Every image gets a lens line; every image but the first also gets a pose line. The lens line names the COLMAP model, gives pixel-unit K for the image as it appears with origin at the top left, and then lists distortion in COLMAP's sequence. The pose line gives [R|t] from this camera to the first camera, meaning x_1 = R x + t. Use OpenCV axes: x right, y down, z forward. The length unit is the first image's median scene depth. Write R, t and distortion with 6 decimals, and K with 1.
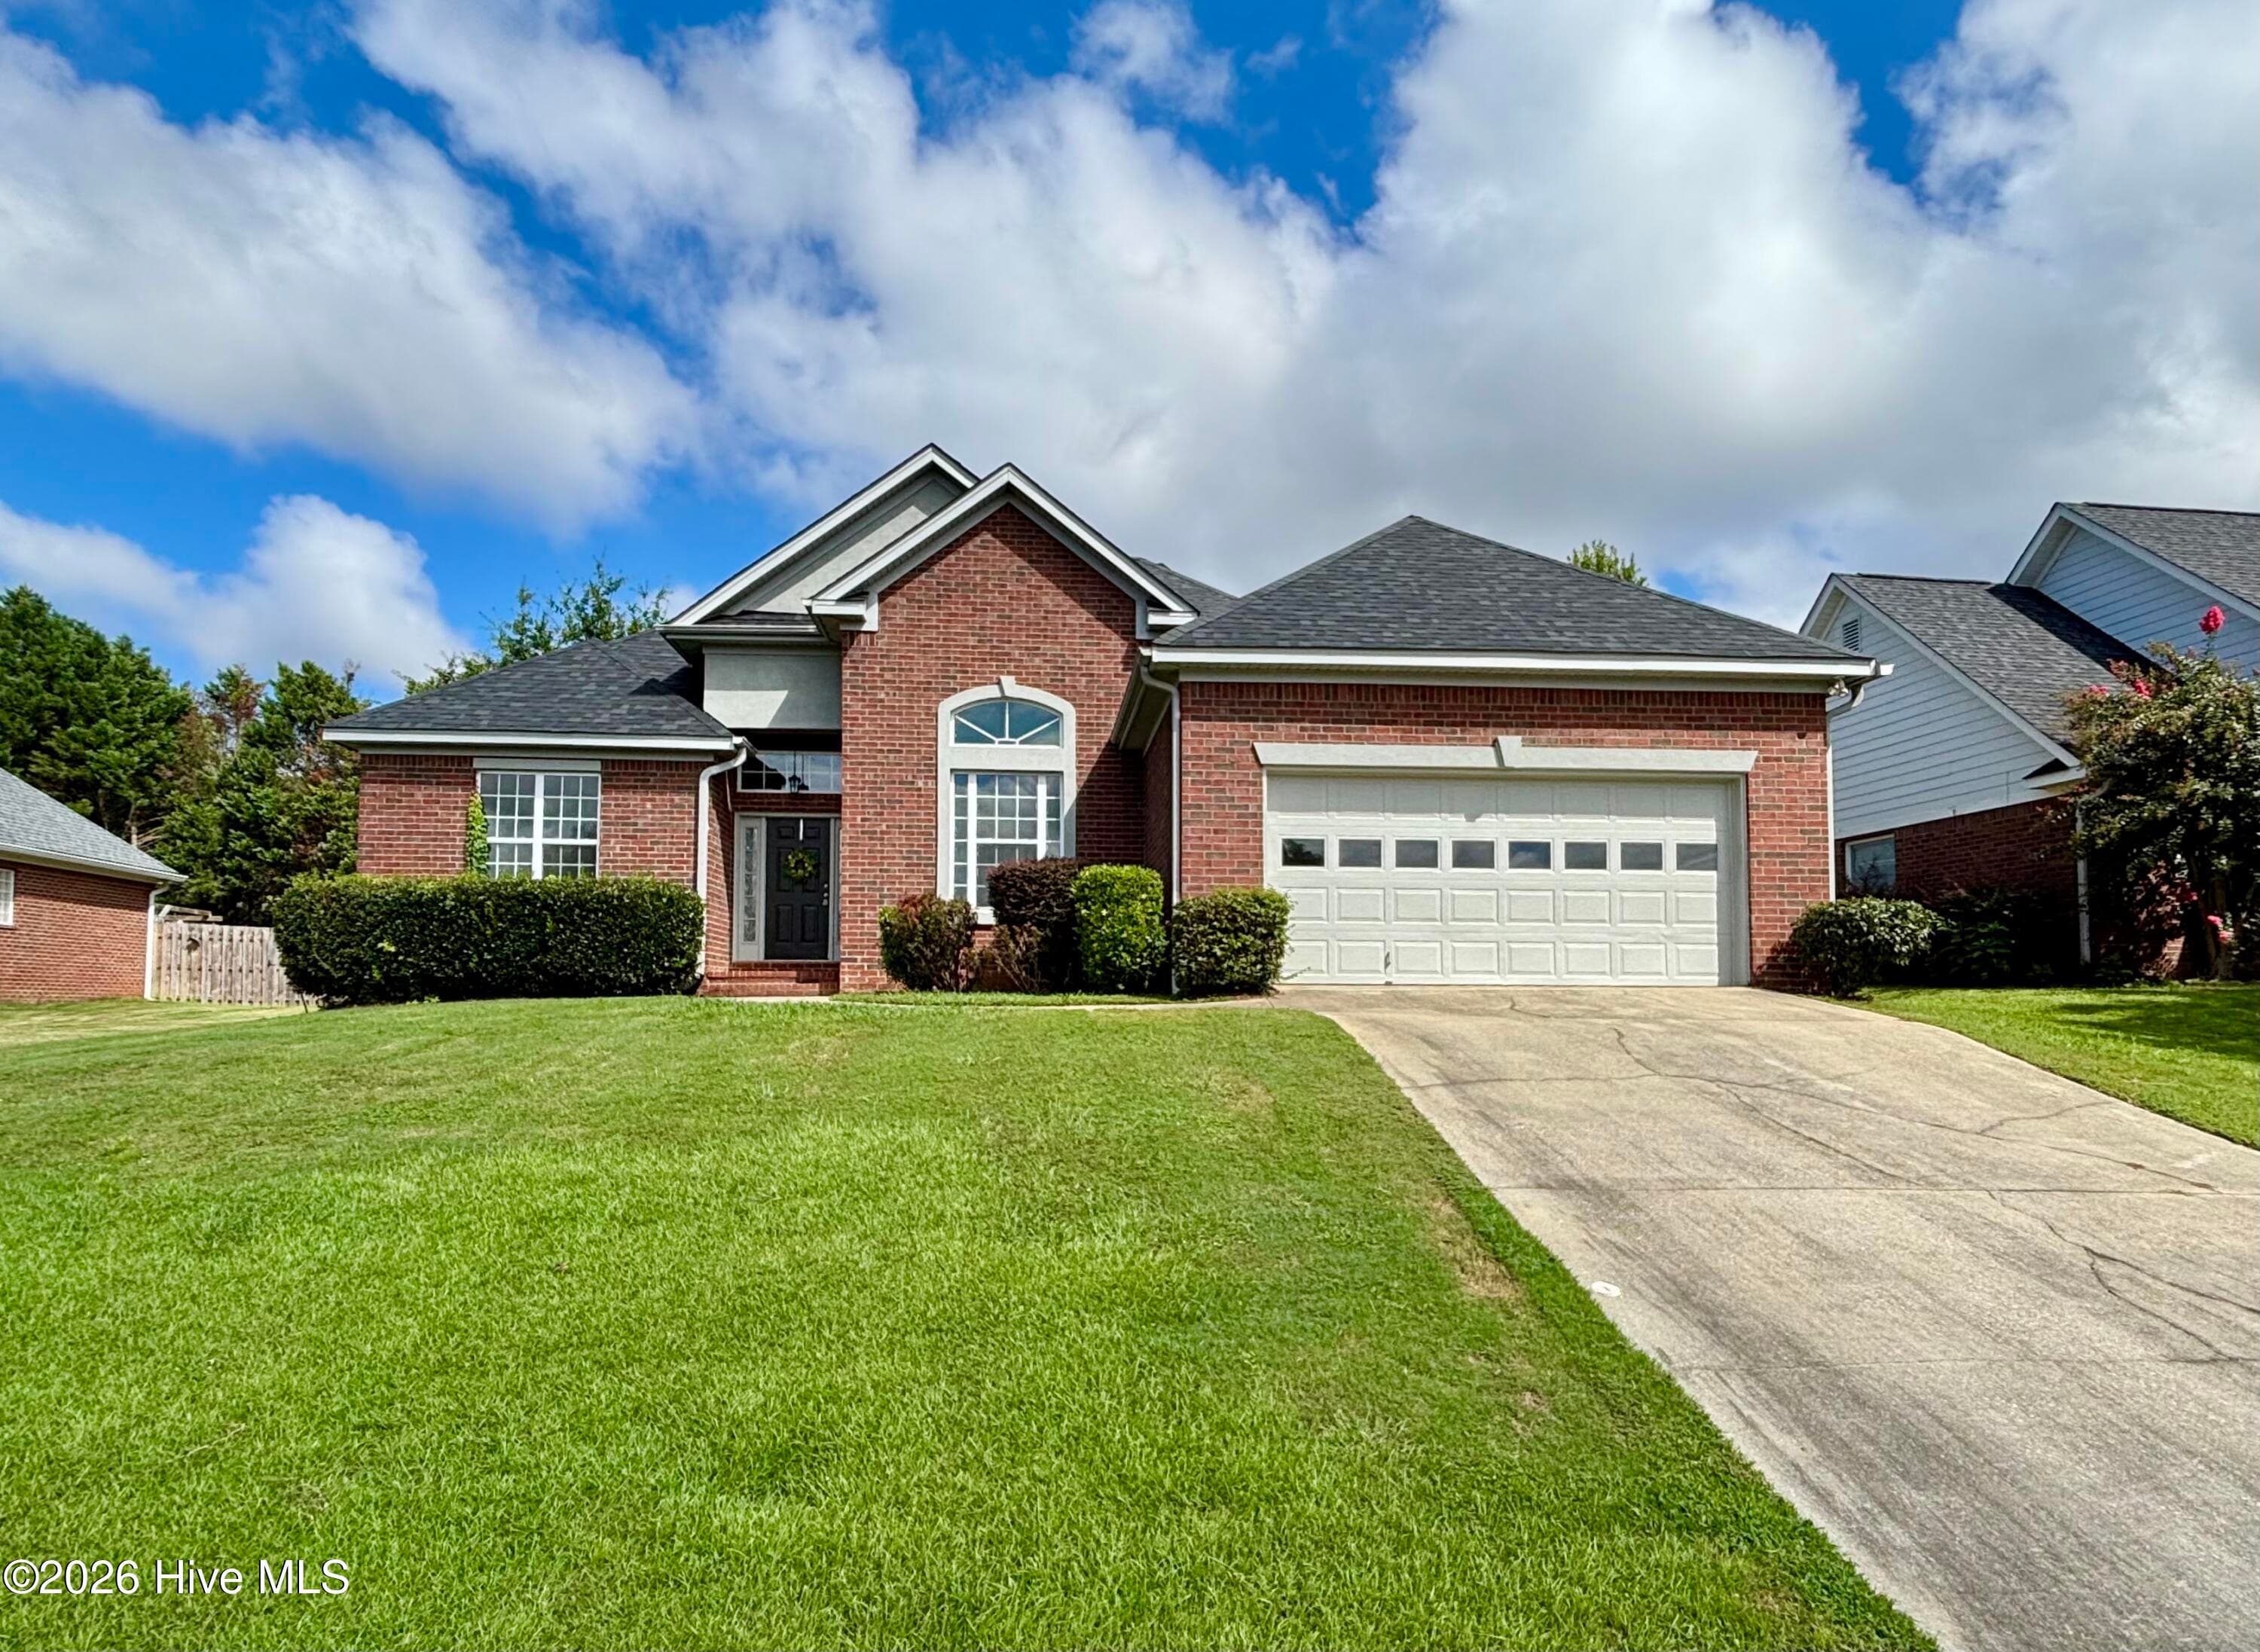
lens RADIAL K [[1279.1, 0, 1103.7], [0, 1279.1, 928.9], [0, 0, 1]] dist [0.048327, -0.079127]
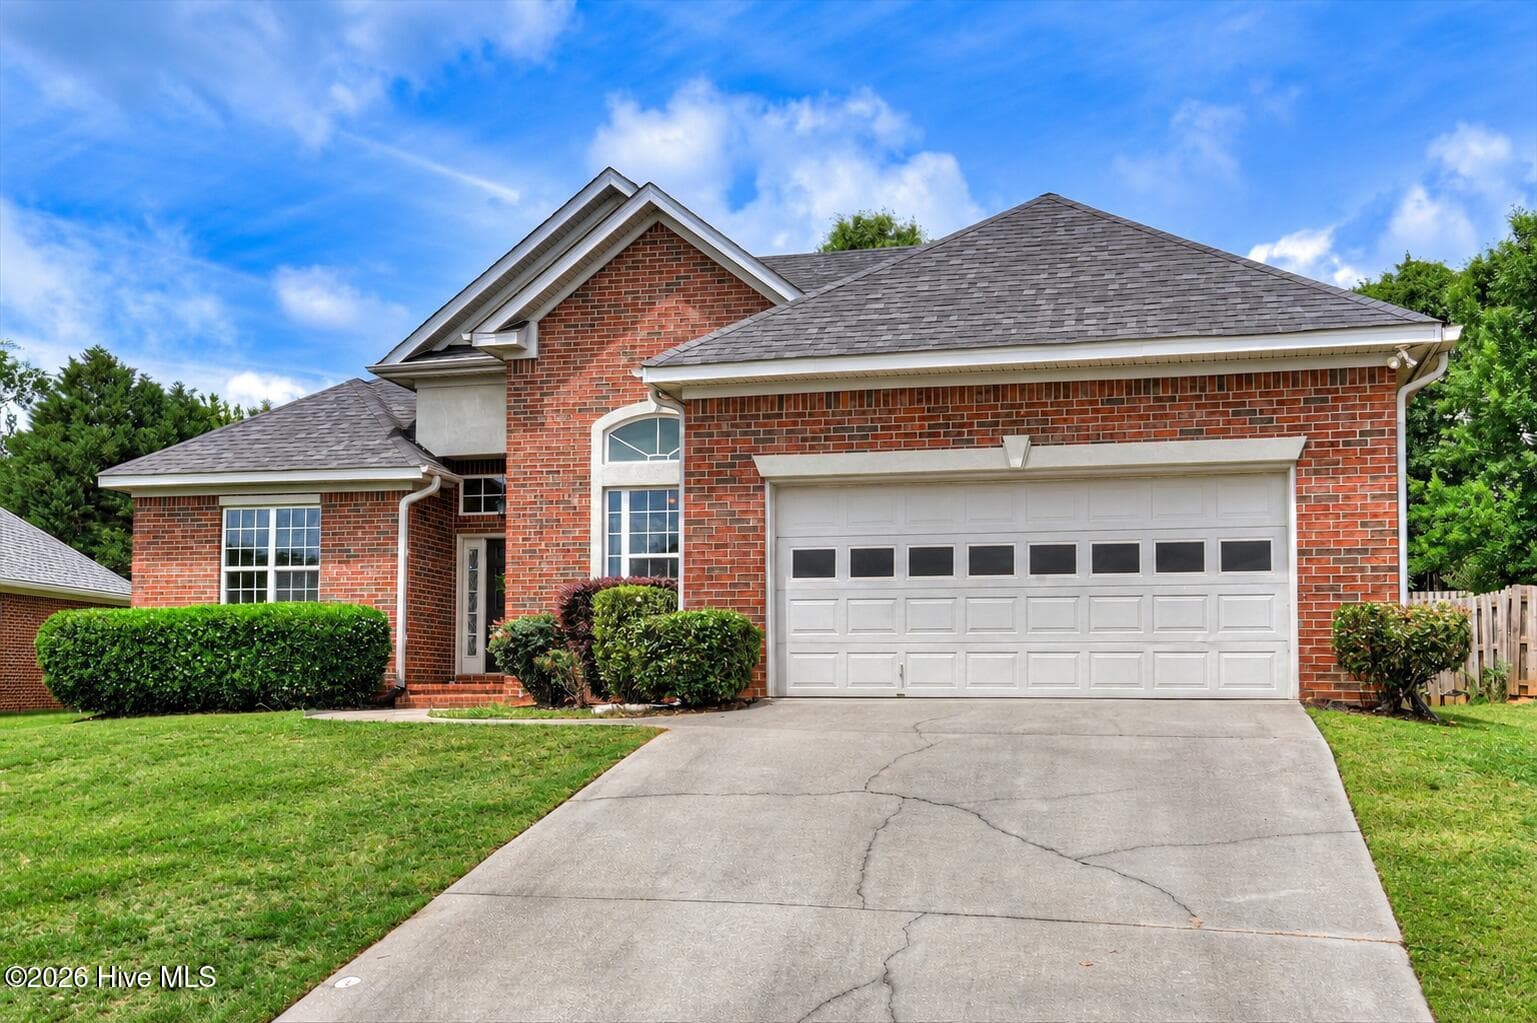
lens RADIAL K [[1413.6, 0, 784.9], [0, 1413.6, 615.4], [0, 0, 1]] dist [0.020323, -0.016439]
pose [[0.954287, -0.017022, -0.298407, 0.355249], [0.012736, 0.999786, -0.016301, -0.002489], [0.298621, 0.011755, 0.954300, -0.030291]]
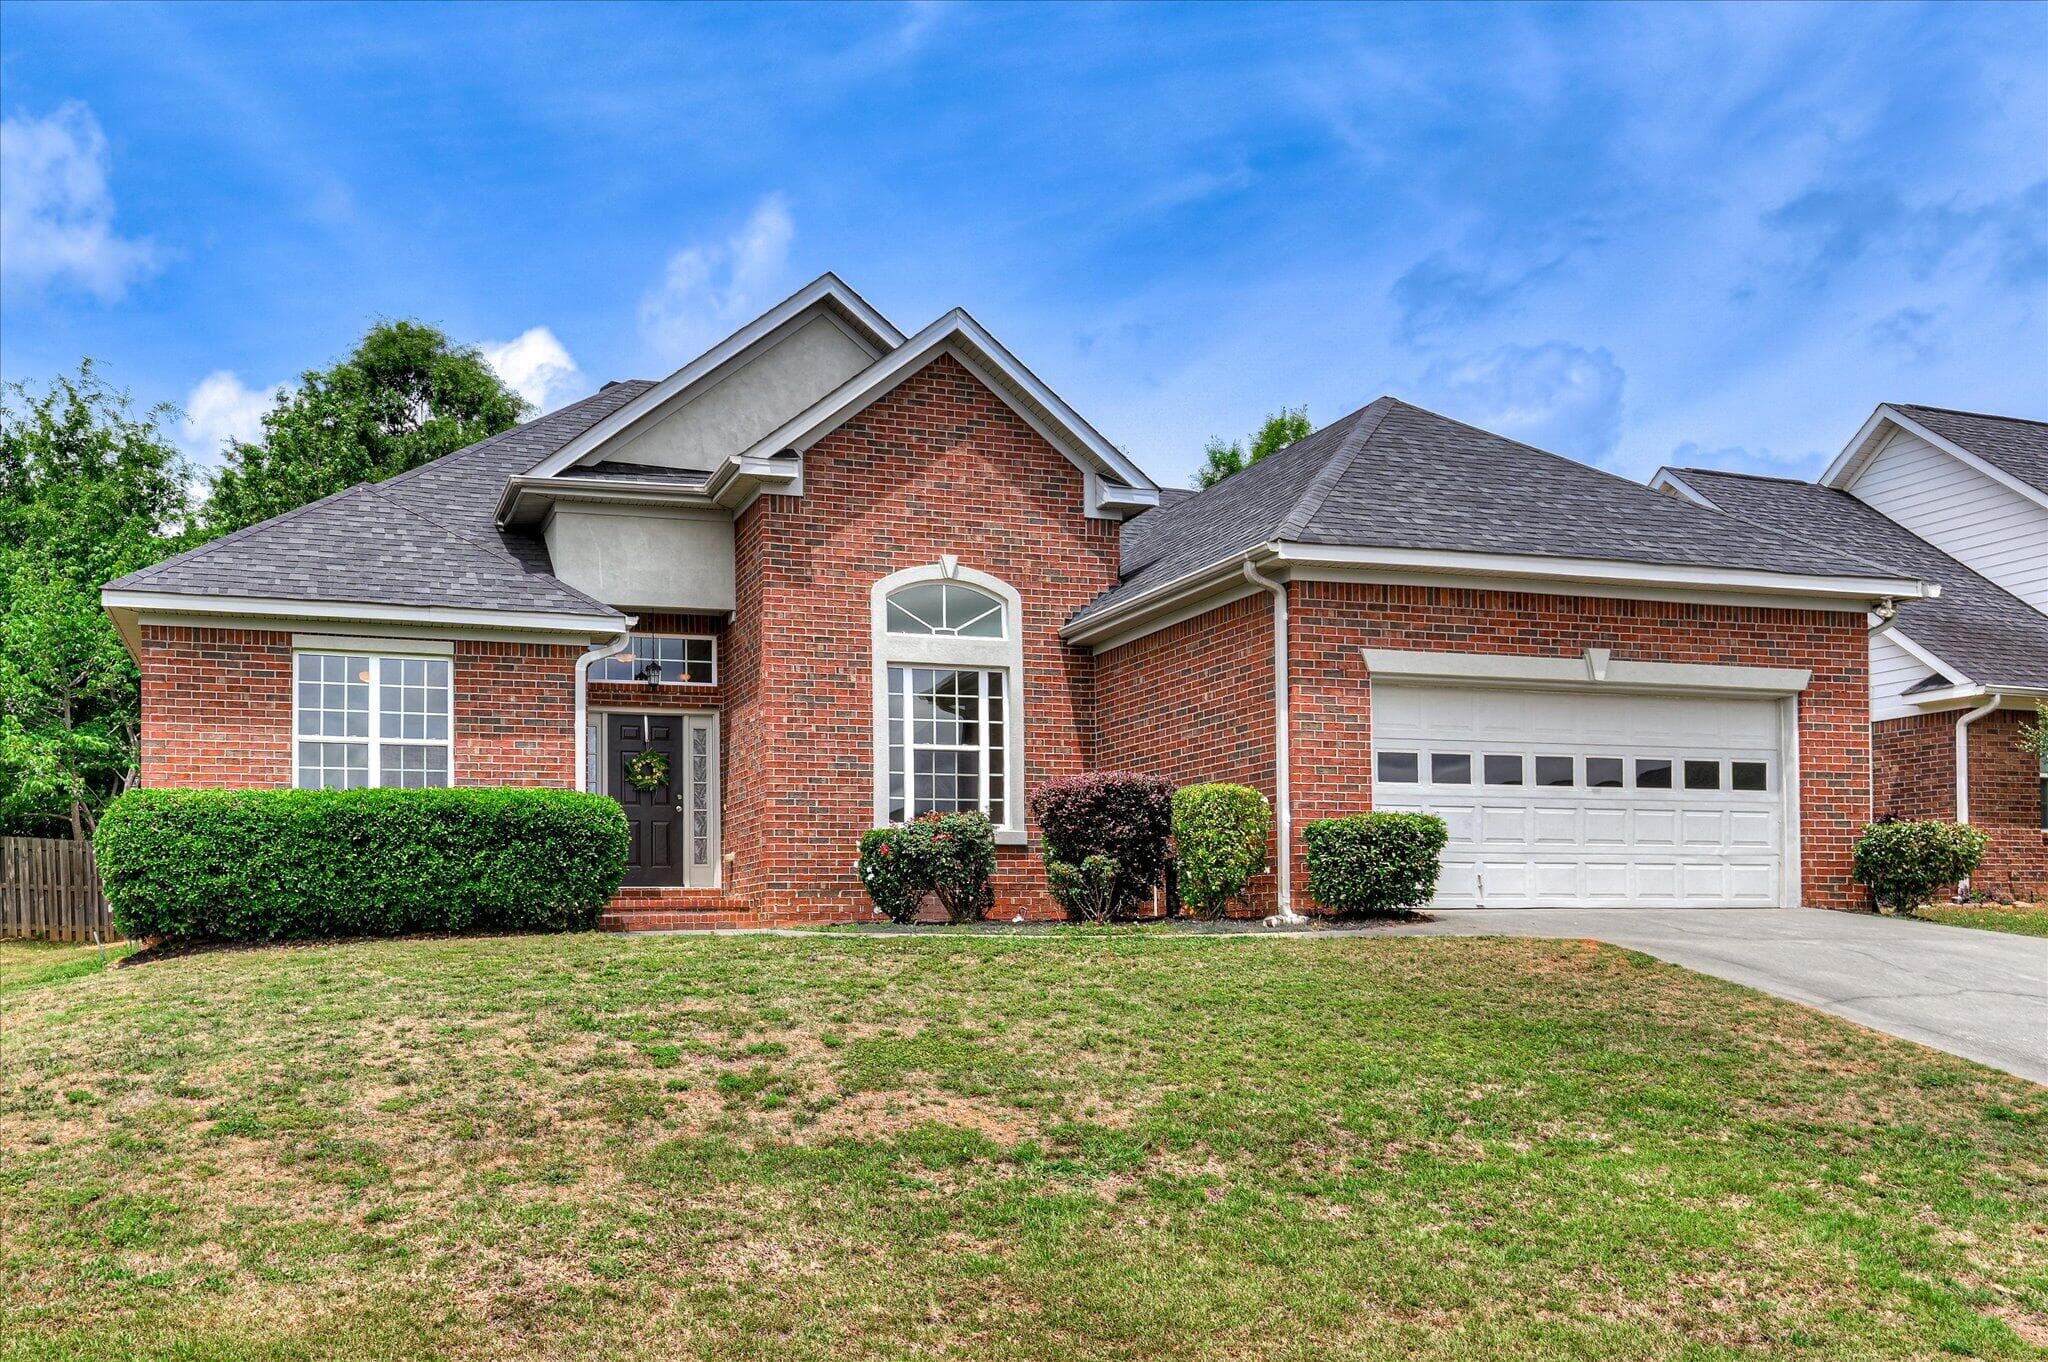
lens RADIAL K [[1634.9, 0, 828.1], [0, 1634.9, 889.9], [0, 0, 1]] dist [0.010098, 0.010562]
pose [[0.977228, -0.005866, 0.212109, -0.392058], [0.000164, 0.999638, 0.026894, -0.002193], [-0.212190, -0.026247, 0.976876, -0.061721]]
